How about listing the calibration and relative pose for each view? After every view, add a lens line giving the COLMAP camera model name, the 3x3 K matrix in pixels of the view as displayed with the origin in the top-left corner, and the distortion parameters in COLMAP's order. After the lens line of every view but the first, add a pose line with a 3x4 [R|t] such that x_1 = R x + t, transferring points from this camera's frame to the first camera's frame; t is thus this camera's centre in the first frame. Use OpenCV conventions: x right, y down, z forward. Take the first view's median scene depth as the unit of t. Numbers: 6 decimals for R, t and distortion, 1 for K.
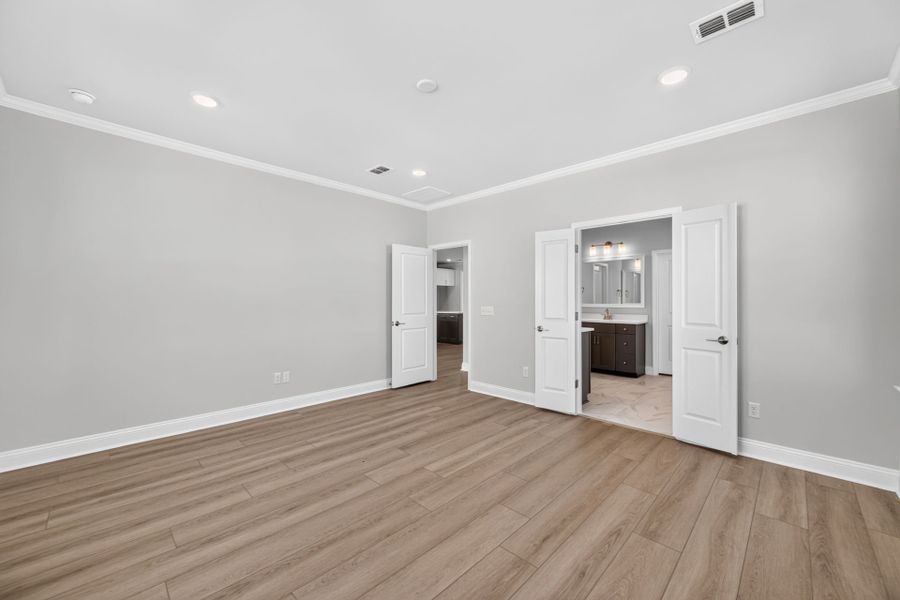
lens RADIAL K [[354.0, 0, 451.7], [0, 354.0, 303.9], [0, 0, 1]] dist [-0.002416, -0.000158]
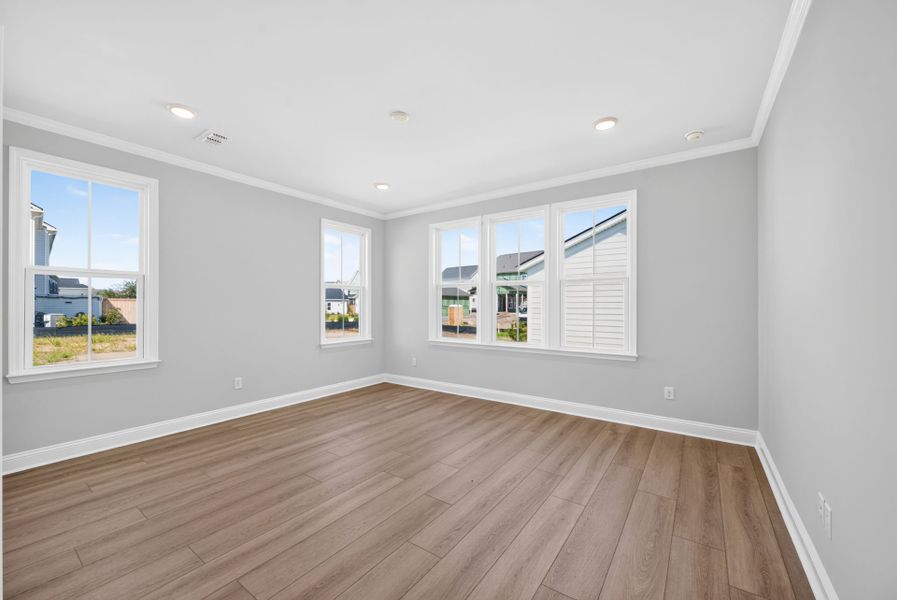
lens RADIAL K [[356.4, 0, 448.5], [0, 356.4, 300.0], [0, 0, 1]] dist [-0.000531, -0.000130]
pose [[-0.988275, -0.001394, -0.152677, -0.049210], [-0.000561, 0.999985, -0.005498, -0.022229], [0.152682, -0.005348, -0.988261, 2.030804]]
